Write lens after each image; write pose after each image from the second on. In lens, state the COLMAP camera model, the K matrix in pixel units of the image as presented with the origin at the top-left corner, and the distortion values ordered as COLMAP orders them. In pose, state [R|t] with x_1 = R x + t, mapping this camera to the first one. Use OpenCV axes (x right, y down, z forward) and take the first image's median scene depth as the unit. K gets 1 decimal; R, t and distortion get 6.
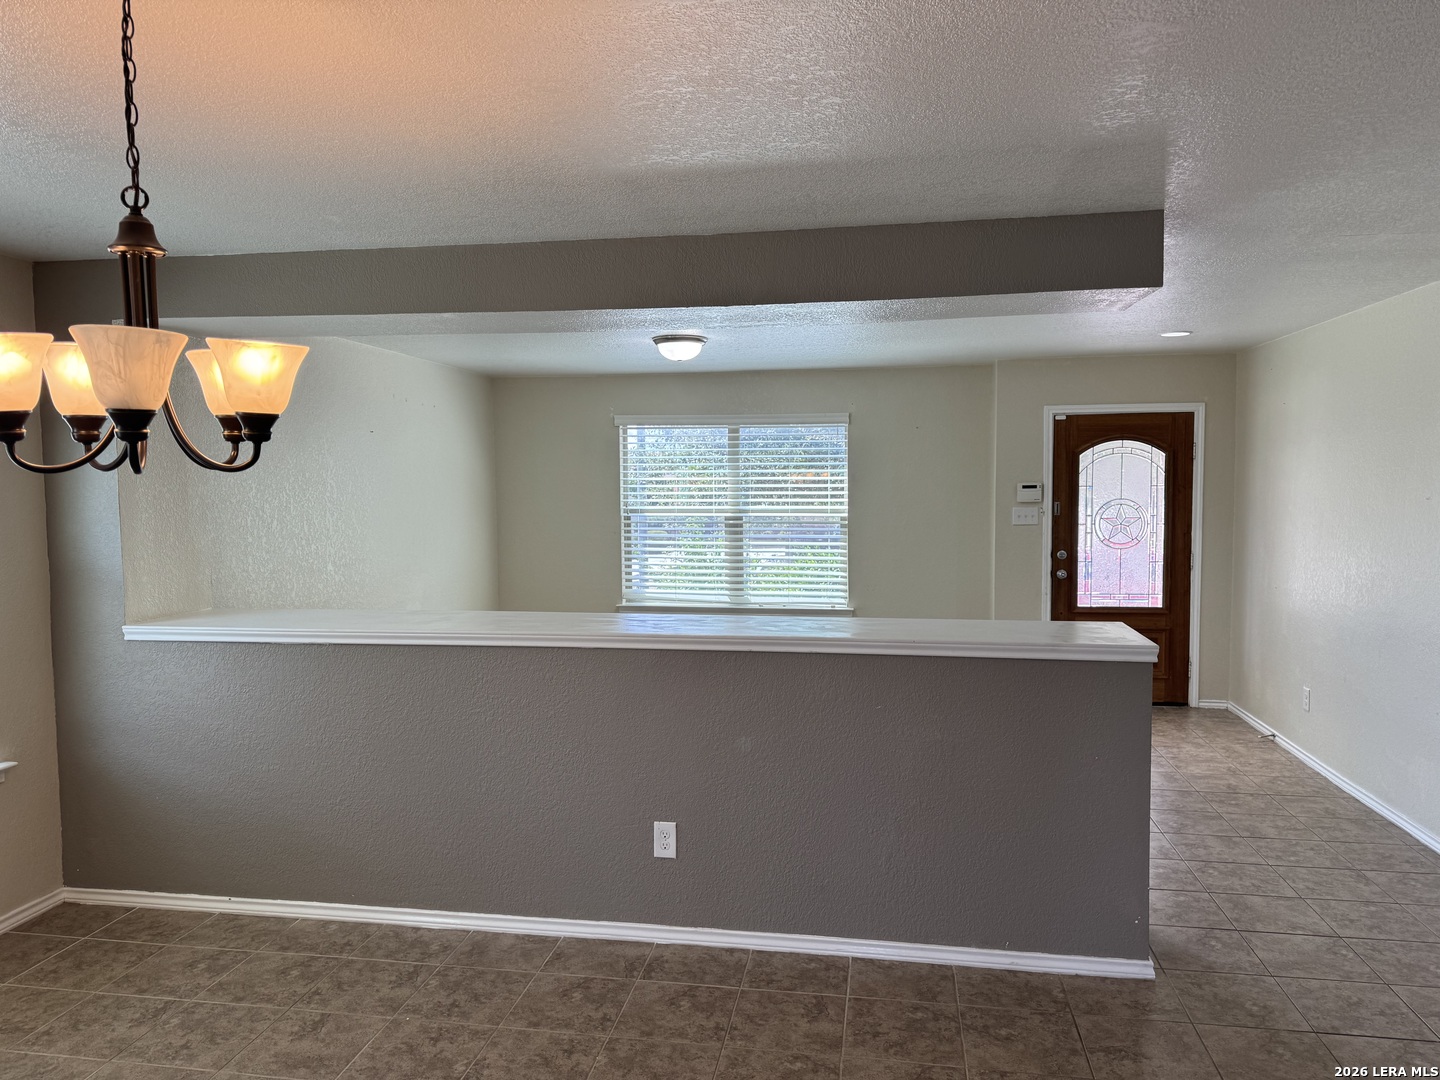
lens RADIAL K [[1012.4, 0, 717.5], [0, 1012.4, 539.5], [0, 0, 1]] dist [0.046224, -0.037557]
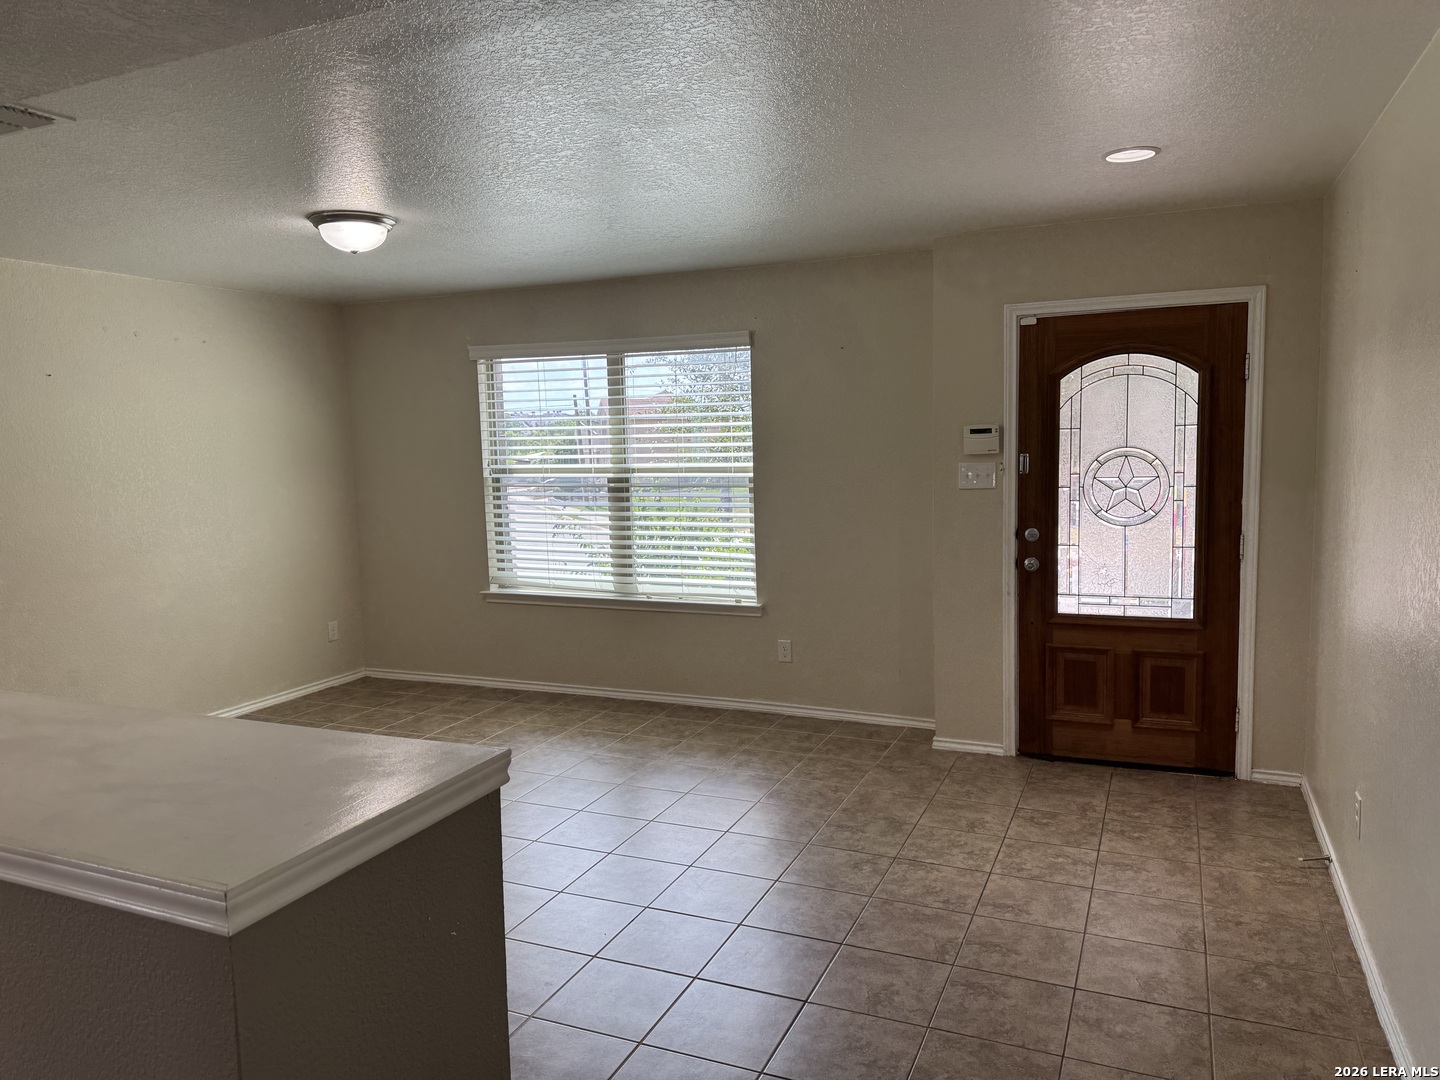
lens RADIAL K [[1012.4, 0, 725.6], [0, 1012.4, 543.6], [0, 0, 1]] dist [0.046224, -0.037557]
pose [[0.972464, 0.009405, -0.232862, 0.299569], [0.001633, 0.998886, 0.047164, -0.010259], [0.233046, -0.046246, 0.971365, 0.321274]]
